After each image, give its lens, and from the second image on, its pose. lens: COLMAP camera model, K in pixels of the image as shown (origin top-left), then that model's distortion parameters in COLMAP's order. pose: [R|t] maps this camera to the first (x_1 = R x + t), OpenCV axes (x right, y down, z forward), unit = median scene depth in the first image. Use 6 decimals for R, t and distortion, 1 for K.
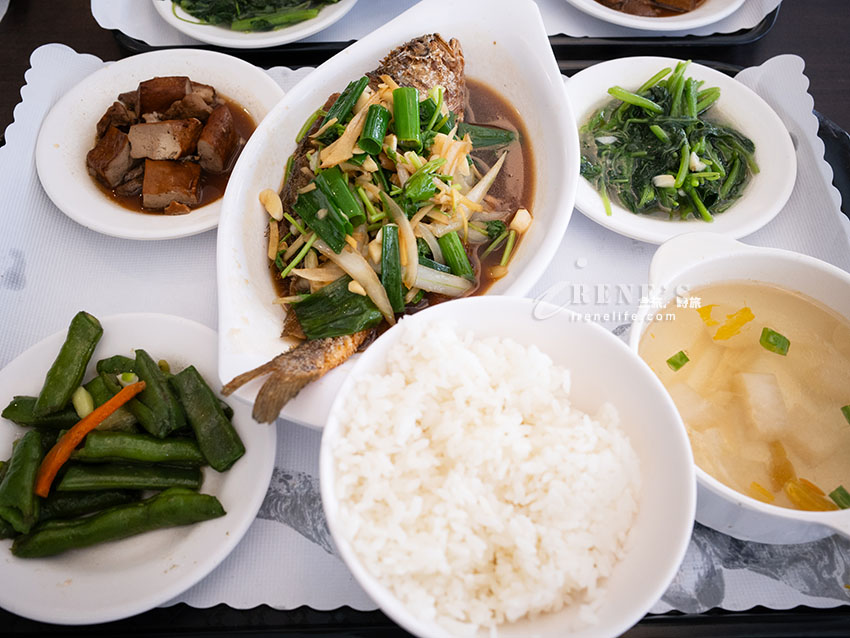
lens RADIAL K [[773.8, 0, 425.0], [0, 773.8, 319.0], [0, 0, 1]] dist [-0.023432, -0.007877]
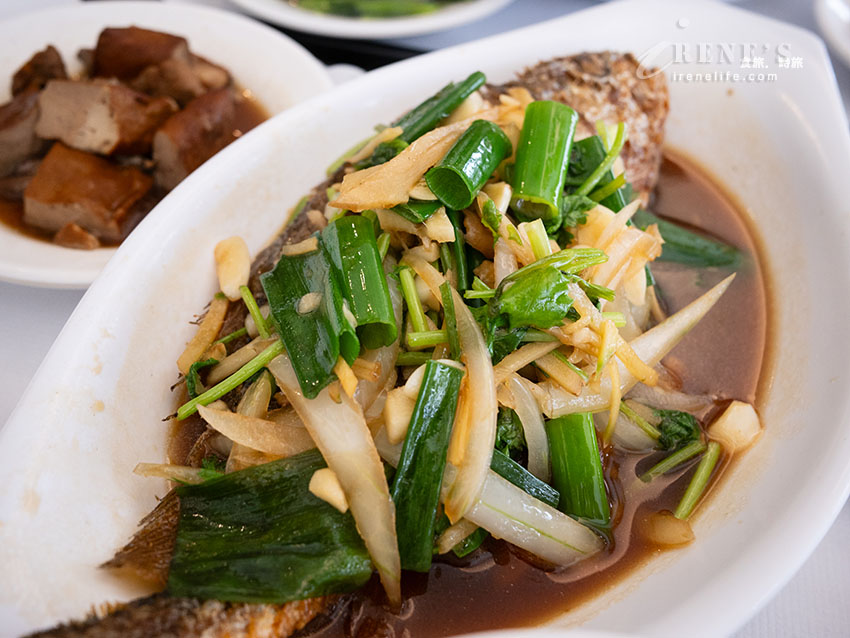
lens RADIAL K [[773.8, 0, 425.0], [0, 773.8, 319.0], [0, 0, 1]] dist [-0.023432, -0.007877]
pose [[0.961143, 0.234201, -0.146129, 0.000300], [-0.257831, 0.950740, -0.172093, -0.064468], [0.098626, 0.203082, 0.974182, 0.549248]]
